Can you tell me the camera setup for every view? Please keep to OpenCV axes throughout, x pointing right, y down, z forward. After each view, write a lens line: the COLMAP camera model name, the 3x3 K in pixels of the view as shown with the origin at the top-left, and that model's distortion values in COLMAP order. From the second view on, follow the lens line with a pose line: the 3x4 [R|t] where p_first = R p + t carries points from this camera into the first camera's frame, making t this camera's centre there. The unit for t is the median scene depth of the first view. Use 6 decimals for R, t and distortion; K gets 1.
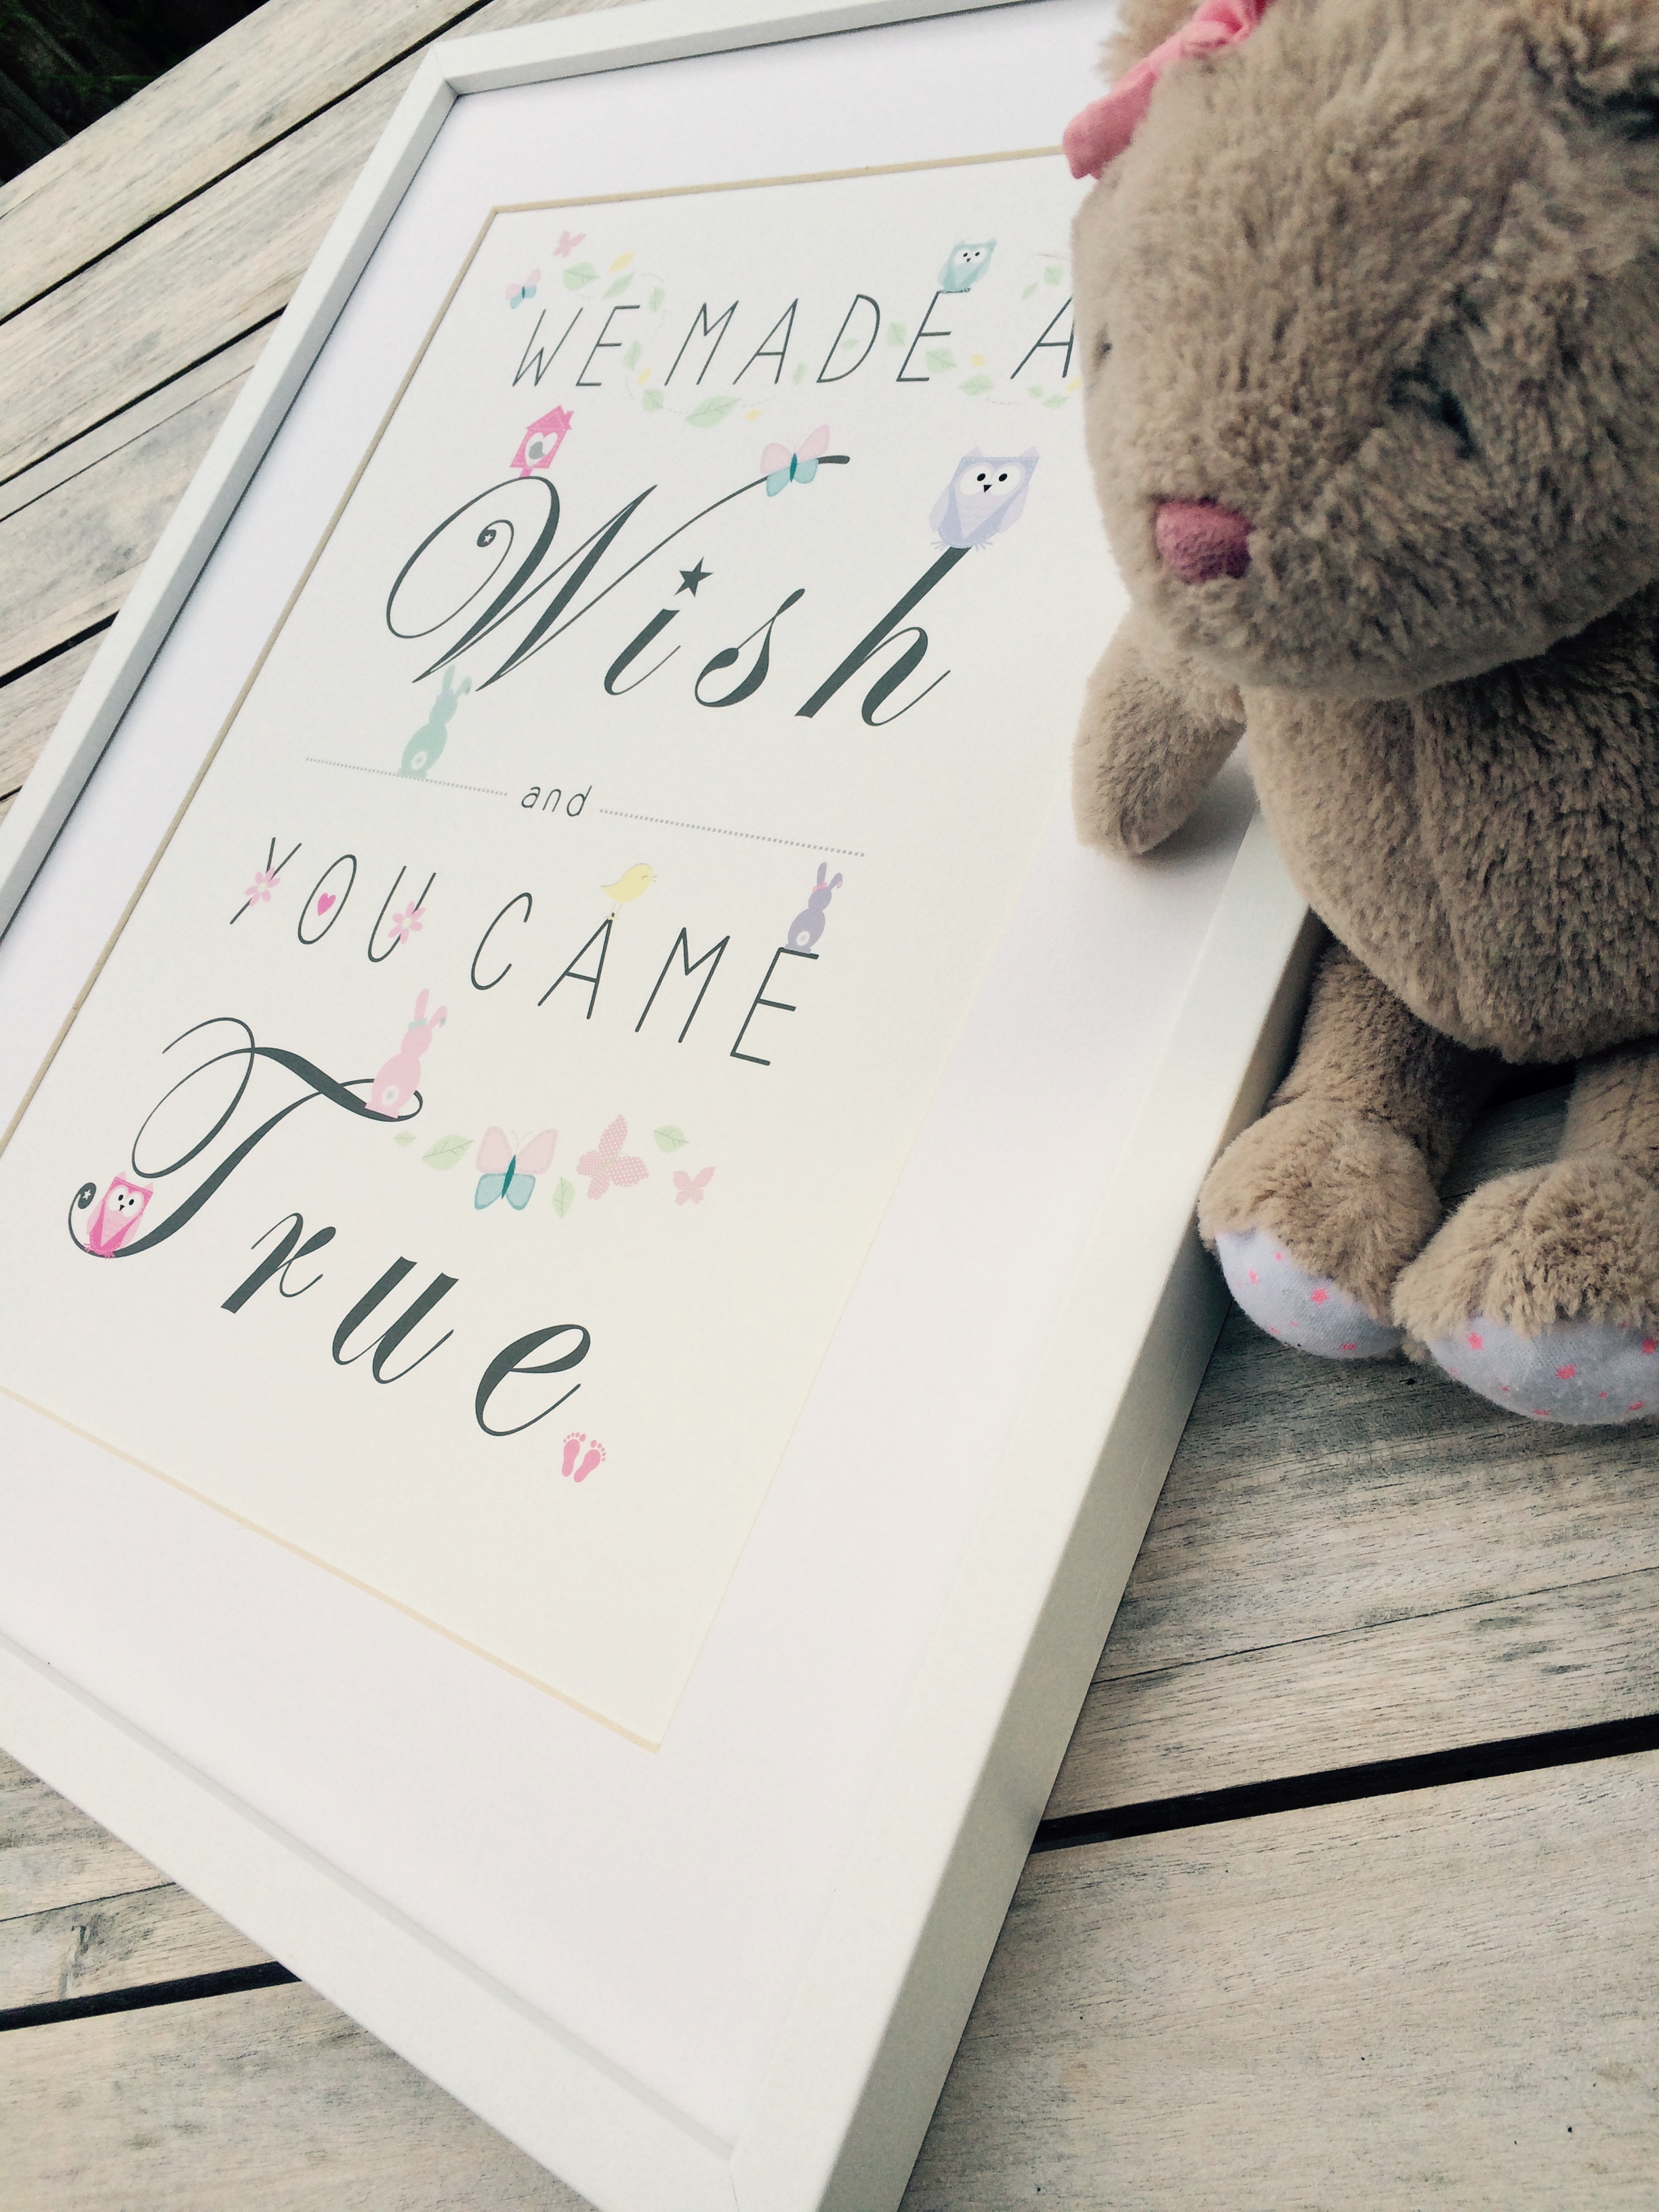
lens RADIAL K [[1869.7, 0, 829.8], [0, 1869.7, 1105.4], [0, 0, 1]] dist [0.055251, 0.000165]
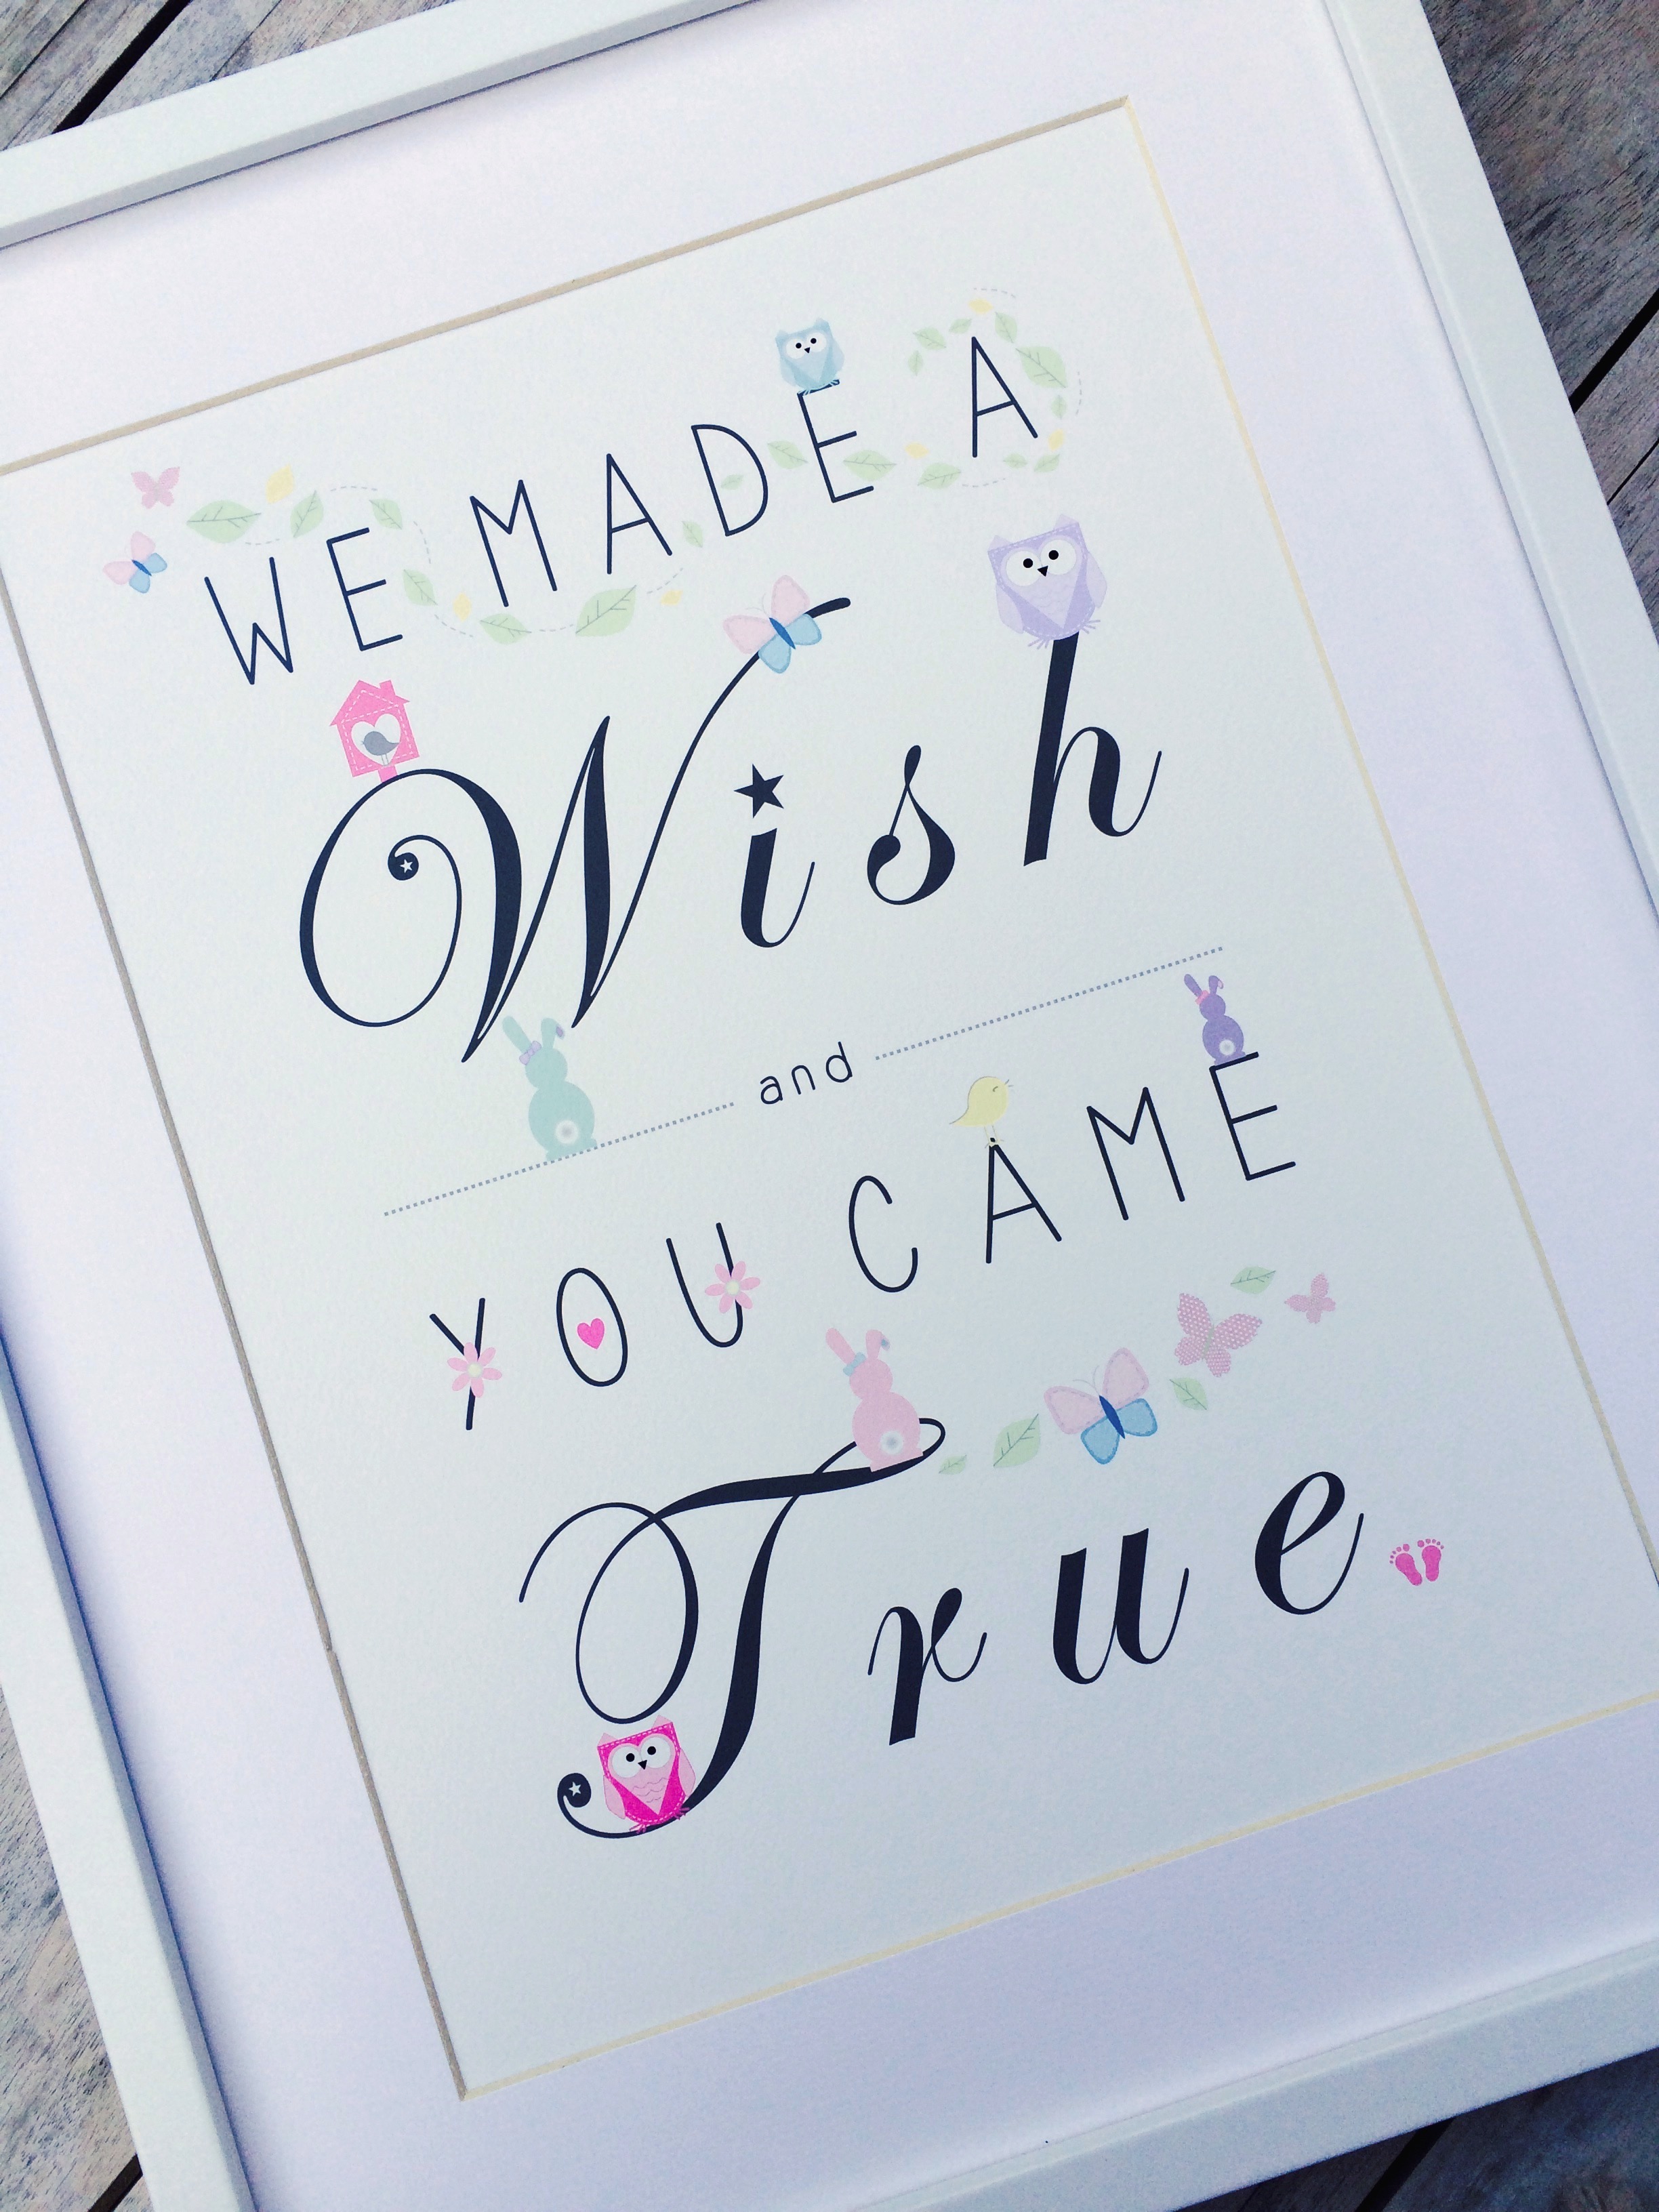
lens RADIAL K [[1869.7, 0, 829.5], [0, 1869.7, 1105.4], [0, 0, 1]] dist [0.055251, 0.000165]
pose [[0.631158, -0.577143, 0.518214, -0.631693], [0.483454, 0.815162, 0.319037, -0.446143], [-0.606558, 0.049170, 0.793517, 0.281078]]
